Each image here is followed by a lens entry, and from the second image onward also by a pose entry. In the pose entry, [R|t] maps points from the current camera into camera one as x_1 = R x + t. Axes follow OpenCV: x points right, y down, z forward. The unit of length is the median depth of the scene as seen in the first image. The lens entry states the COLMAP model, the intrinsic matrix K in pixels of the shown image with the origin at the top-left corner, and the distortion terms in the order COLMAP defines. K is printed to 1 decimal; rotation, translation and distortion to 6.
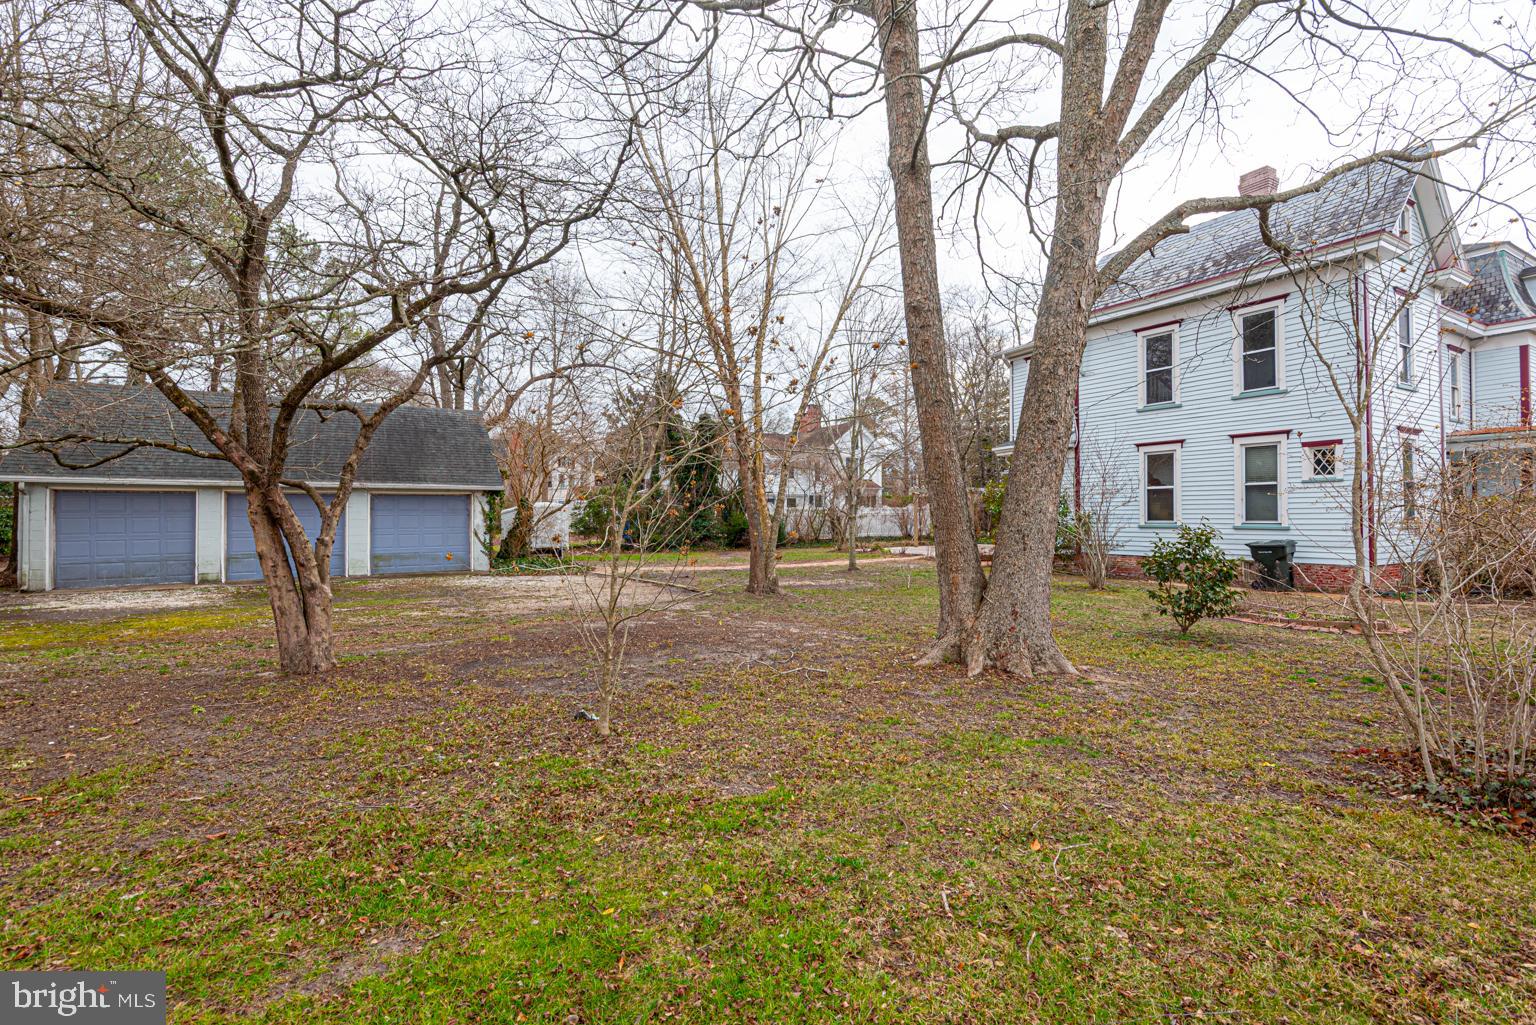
lens RADIAL K [[700.1, 0, 768.1], [0, 700.1, 508.2], [0, 0, 1]] dist [-0.000389, 0.000017]
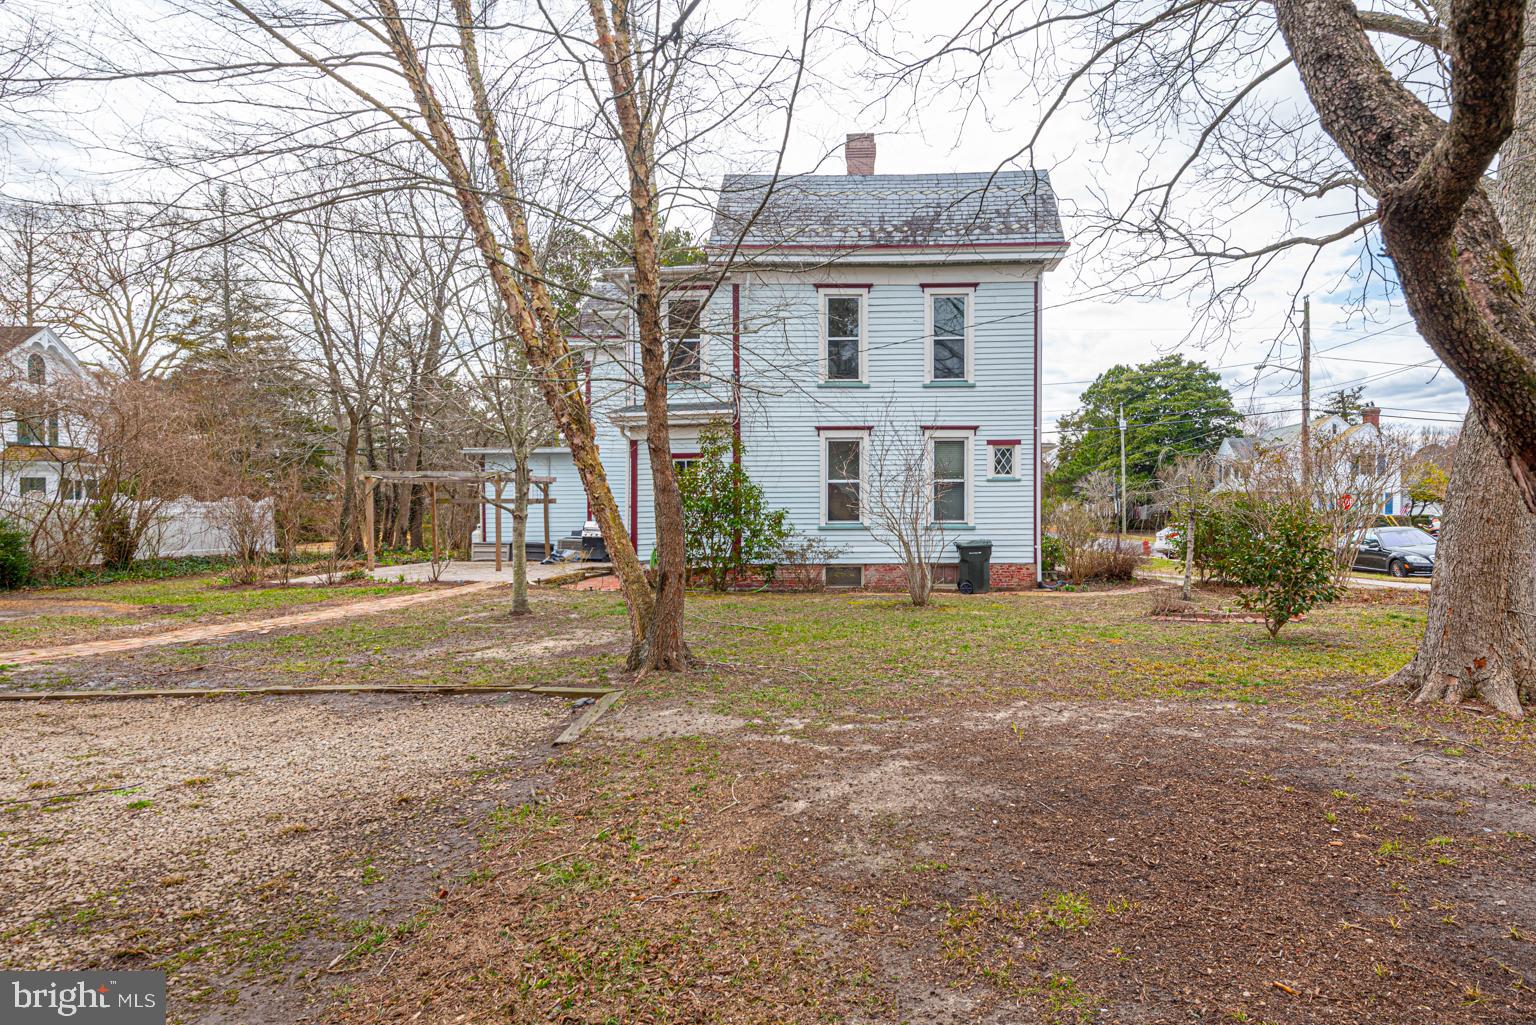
lens RADIAL K [[884.1, 0, 768.2], [0, 884.1, 524.3], [0, 0, 1]] dist [0.003179, 0.000024]
pose [[0.488705, 0.001308, 0.872448, -0.446315], [-0.007620, 0.999967, 0.002769, 0.021750], [-0.872416, -0.008001, 0.488699, 0.633105]]
